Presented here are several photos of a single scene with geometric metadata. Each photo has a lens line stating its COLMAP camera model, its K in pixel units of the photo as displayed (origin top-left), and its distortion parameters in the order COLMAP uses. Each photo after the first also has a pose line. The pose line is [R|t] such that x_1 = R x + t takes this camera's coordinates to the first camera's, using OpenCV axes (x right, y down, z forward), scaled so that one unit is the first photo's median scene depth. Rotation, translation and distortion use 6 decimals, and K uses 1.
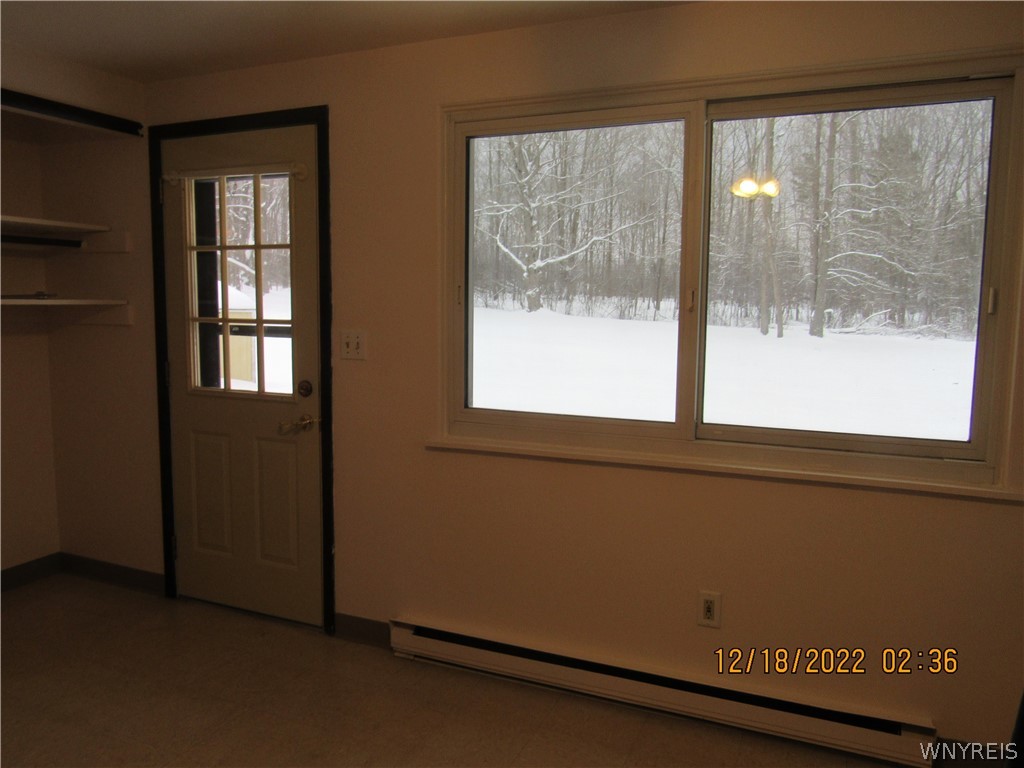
lens RADIAL K [[774.8, 0, 512.0], [0, 774.8, 384.0], [0, 0, 1]] dist [-0.010122, -0.004008]
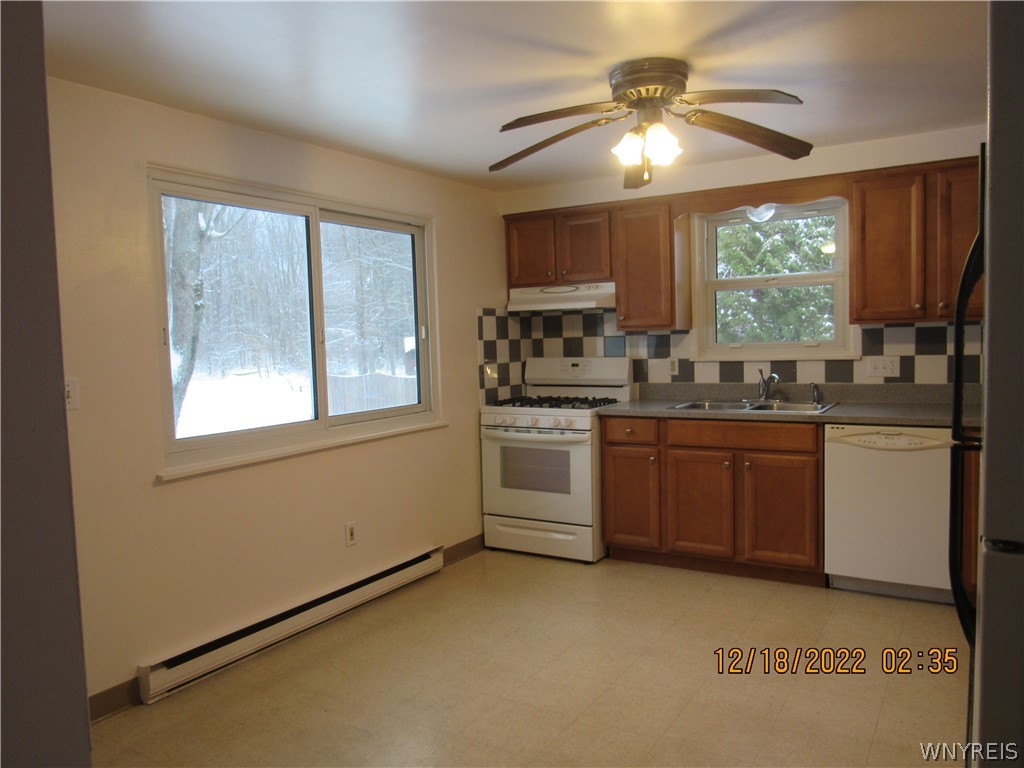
lens RADIAL K [[774.8, 0, 512.0], [0, 774.8, 384.0], [0, 0, 1]] dist [-0.010122, -0.004008]
pose [[0.128986, -0.077326, 0.988627, -1.208175], [0.130339, 0.989628, 0.060398, -0.057891], [-0.983043, 0.121066, 0.137727, 0.429785]]
